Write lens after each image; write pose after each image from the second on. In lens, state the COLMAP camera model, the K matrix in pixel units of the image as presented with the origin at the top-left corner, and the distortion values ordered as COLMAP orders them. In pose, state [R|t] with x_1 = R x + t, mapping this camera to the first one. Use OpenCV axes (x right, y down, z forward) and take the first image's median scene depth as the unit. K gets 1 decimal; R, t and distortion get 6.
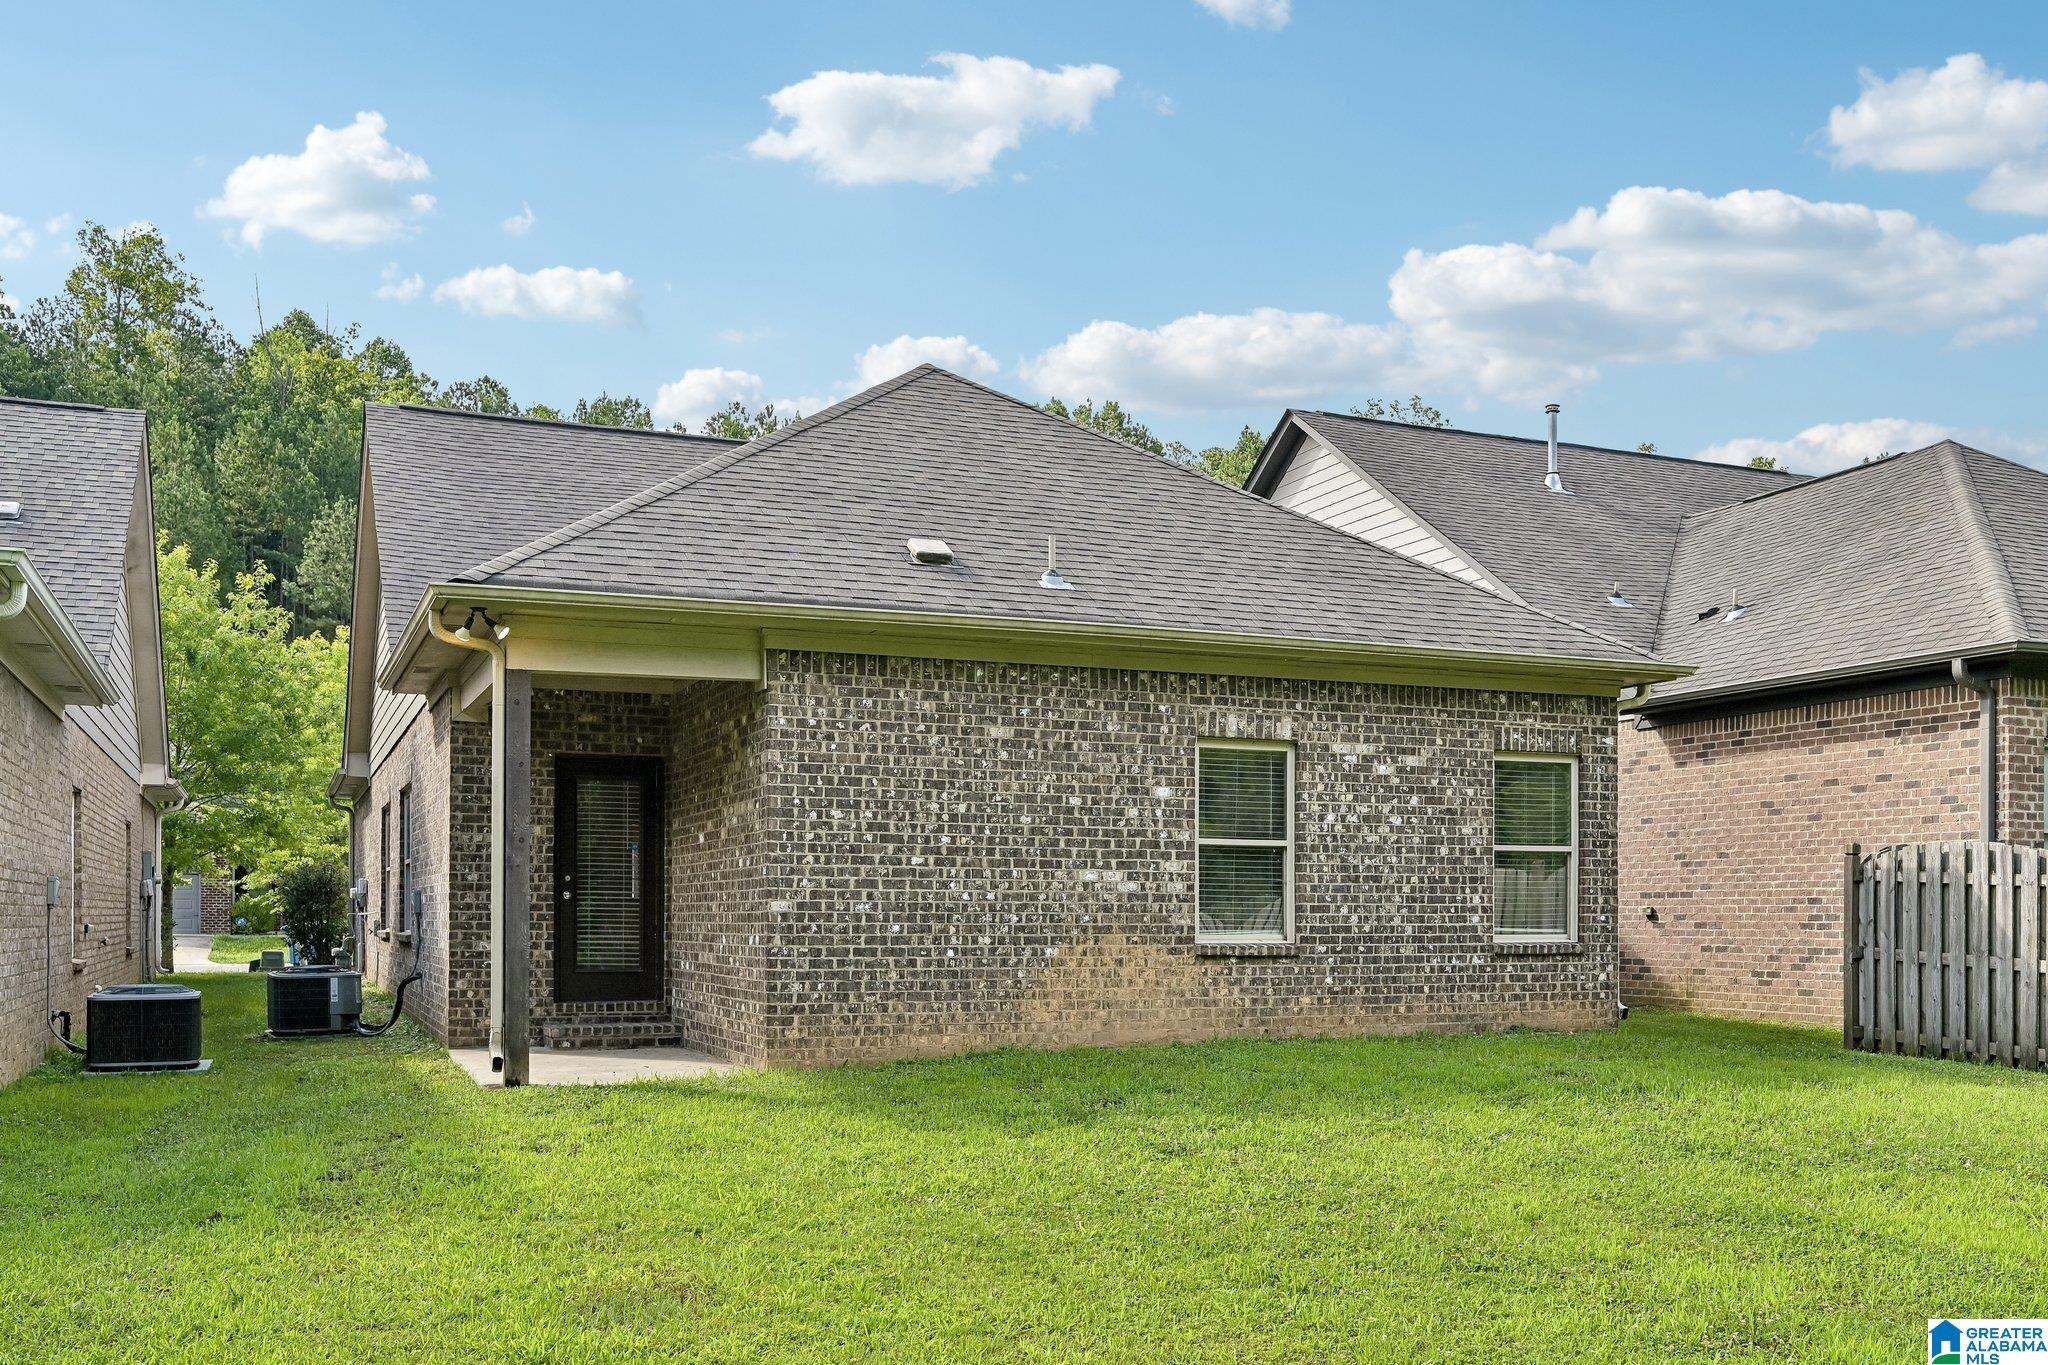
lens RADIAL K [[1810.8, 0, 1024.0], [0, 1810.8, 682.5], [0, 0, 1]] dist [0.001056, -0.008215]
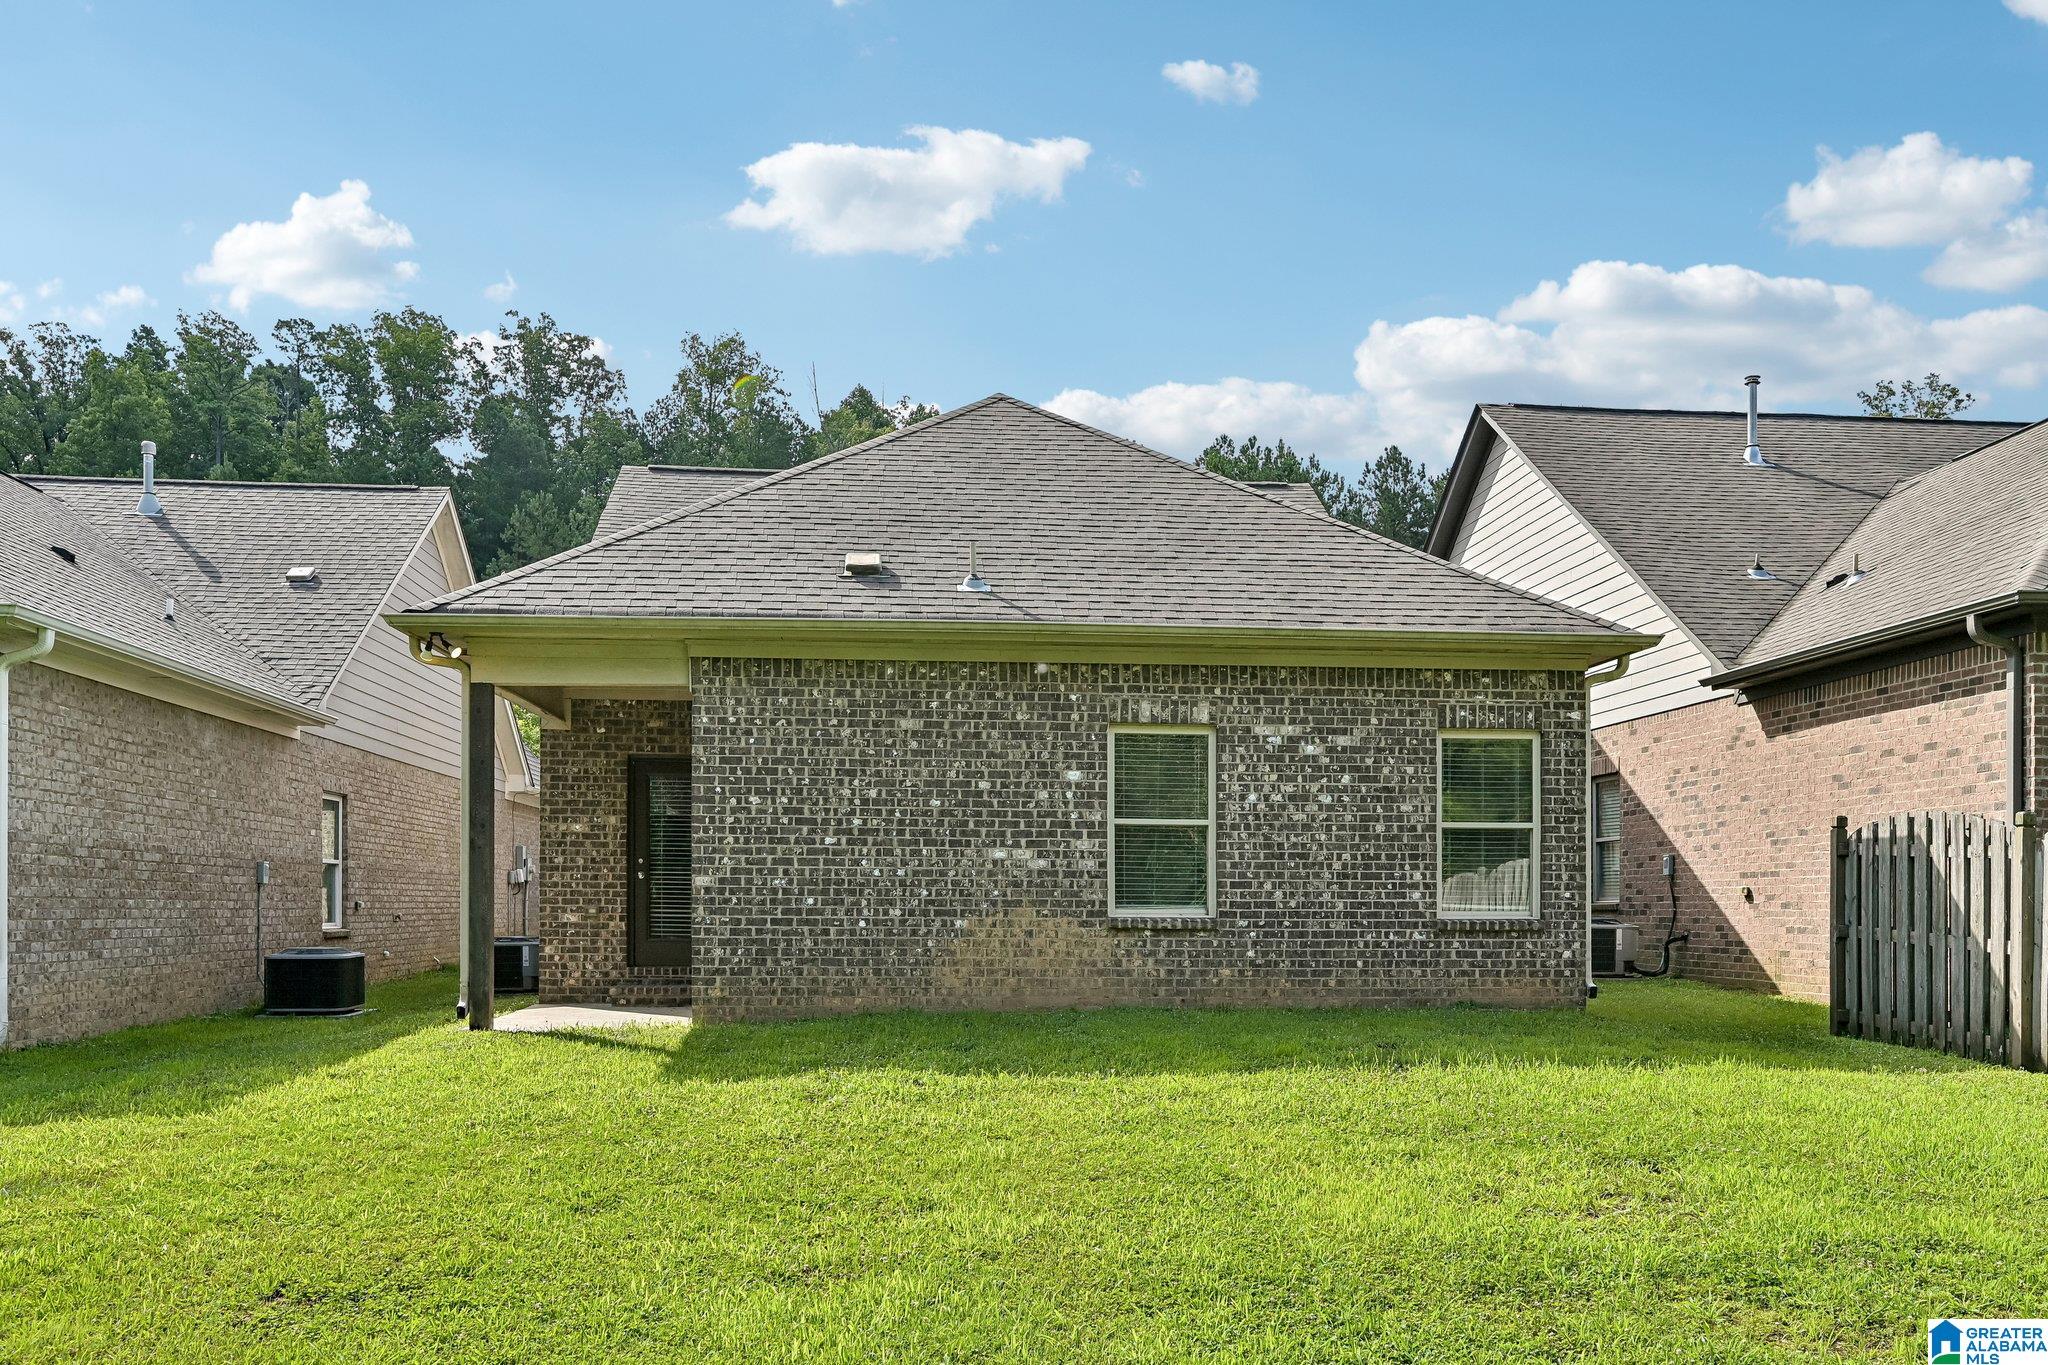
lens RADIAL K [[1669.1, 0, 1024.0], [0, 1669.1, 682.5], [0, 0, 1]] dist [-0.002678, 0.004915]
pose [[0.954011, -0.037585, -0.297407, 0.333739], [0.035591, 0.999293, -0.012119, 0.015898], [0.297652, 0.000976, 0.954674, 0.046151]]
